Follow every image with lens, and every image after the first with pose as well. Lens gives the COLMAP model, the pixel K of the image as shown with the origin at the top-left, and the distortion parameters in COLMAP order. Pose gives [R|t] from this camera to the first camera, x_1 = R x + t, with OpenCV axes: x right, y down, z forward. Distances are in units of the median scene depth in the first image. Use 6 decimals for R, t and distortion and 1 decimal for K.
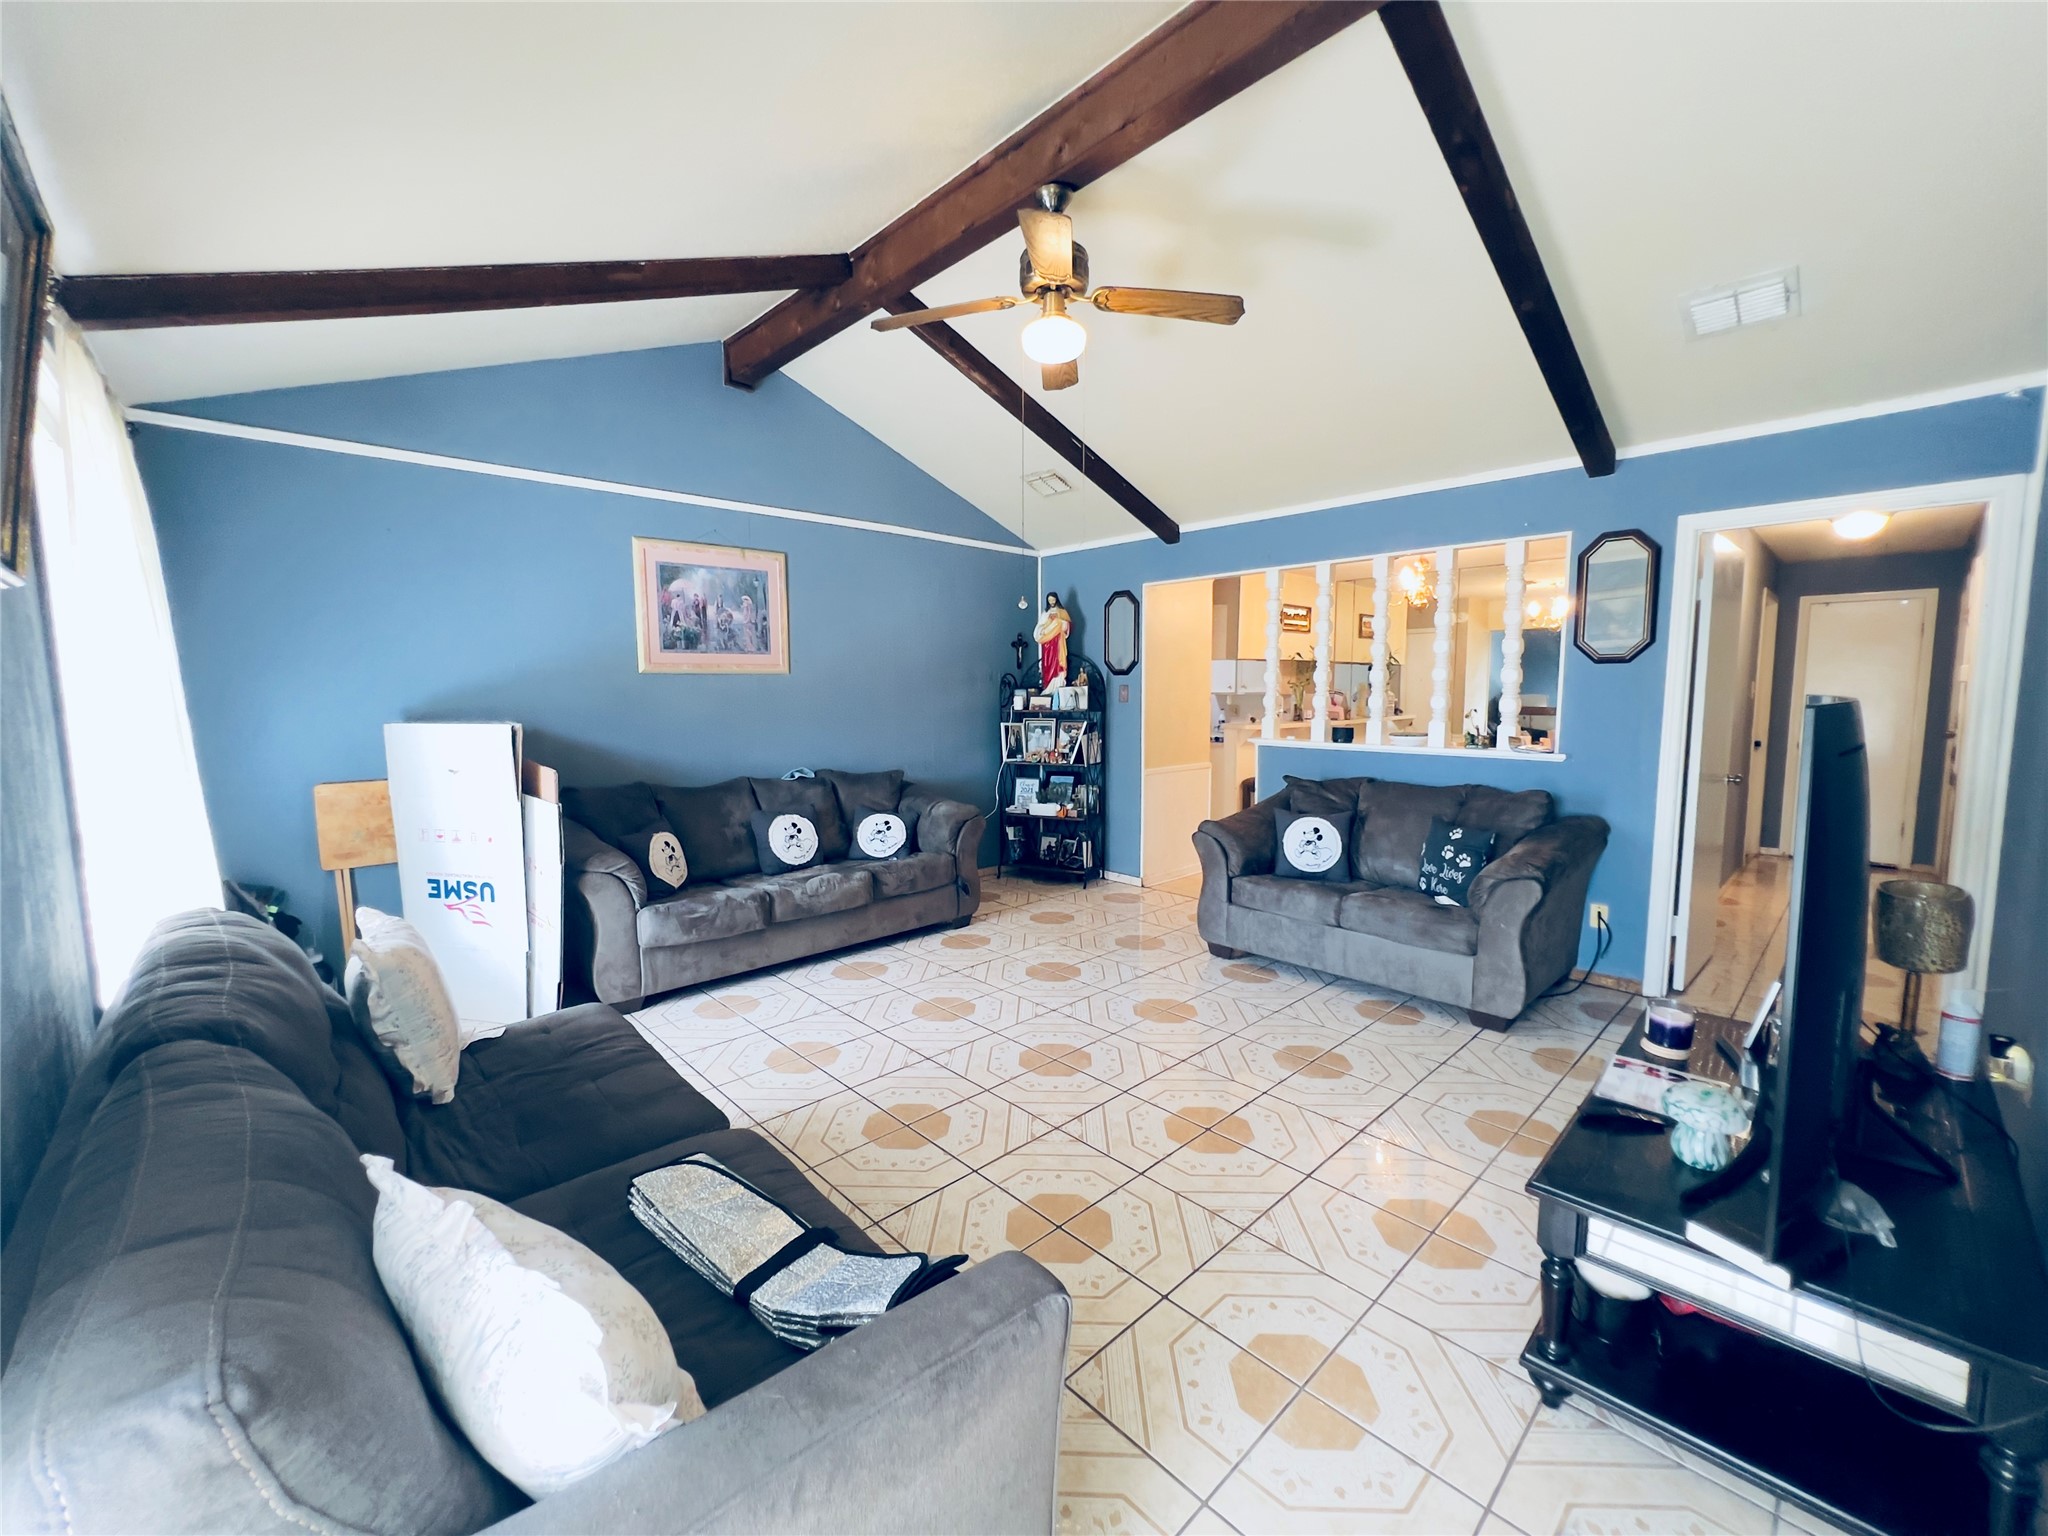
lens RADIAL K [[825.4, 0, 1017.6], [0, 825.4, 773.3], [0, 0, 1]] dist [0.000192, 0.000070]
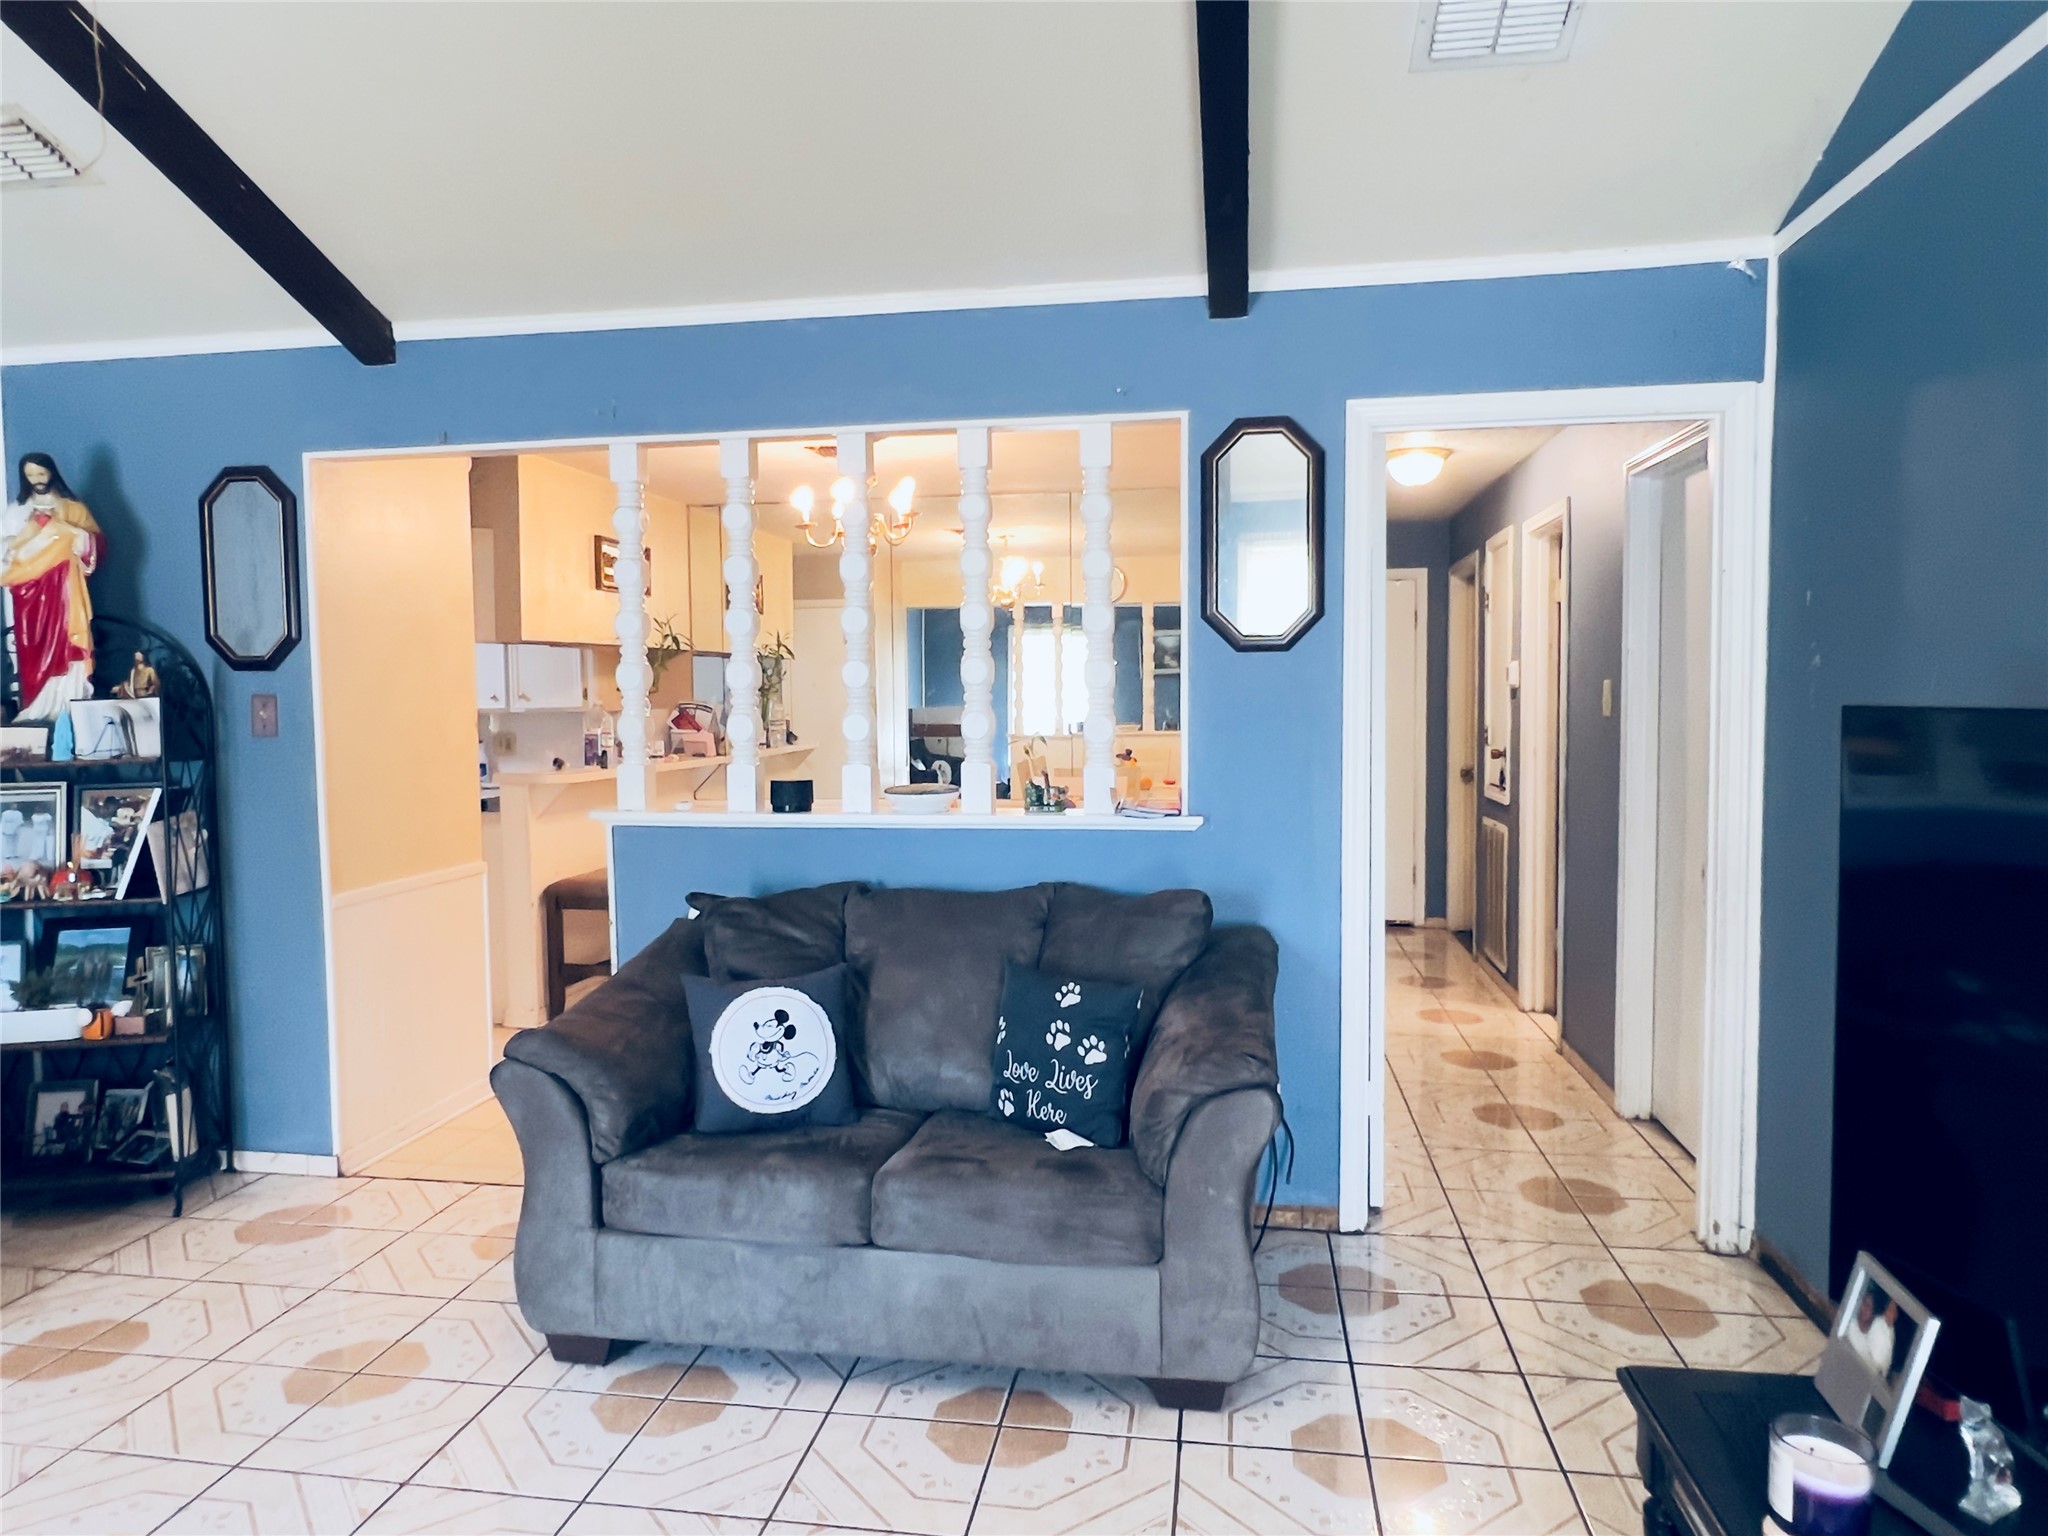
lens RADIAL K [[1329.1, 0, 1023.3], [0, 1329.1, 765.7], [0, 0, 1]] dist [-0.011744, 0.003303]
pose [[0.790358, -0.038621, 0.611426, 0.031068], [0.070003, 0.997168, -0.027502, -0.035881], [-0.608632, 0.064538, 0.790823, 0.332272]]
